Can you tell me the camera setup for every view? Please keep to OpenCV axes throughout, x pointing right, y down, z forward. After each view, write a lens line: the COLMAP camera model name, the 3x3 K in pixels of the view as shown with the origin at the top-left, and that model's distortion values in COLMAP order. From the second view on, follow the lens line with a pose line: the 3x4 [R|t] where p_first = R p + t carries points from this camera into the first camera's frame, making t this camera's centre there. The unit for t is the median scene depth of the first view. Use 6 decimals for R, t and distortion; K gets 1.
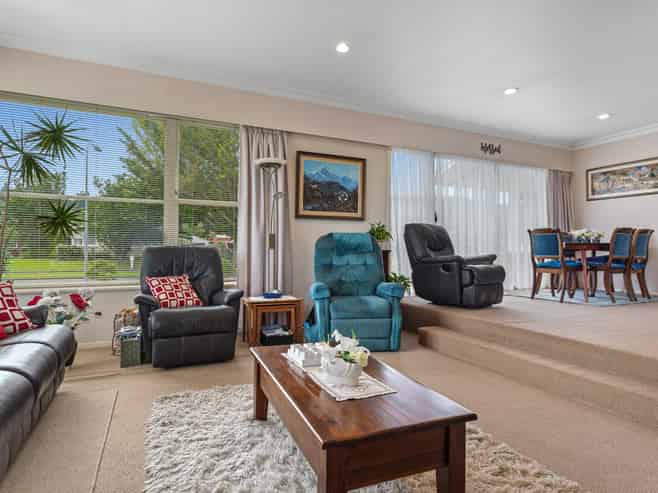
lens RADIAL K [[378.1, 0, 329.0], [0, 378.1, 246.5], [0, 0, 1]] dist [0.002531, 0.000581]
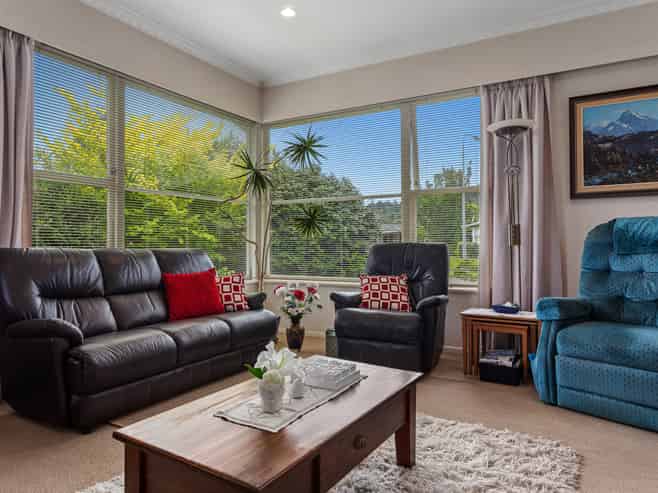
lens RADIAL K [[458.1, 0, 329.0], [0, 458.1, 246.5], [0, 0, 1]] dist [-0.003672, -0.000974]
pose [[0.570765, -0.005533, -0.821095, 0.361706], [0.010255, 0.999947, 0.000390, 0.004349], [0.821050, -0.008643, 0.570791, 0.207091]]
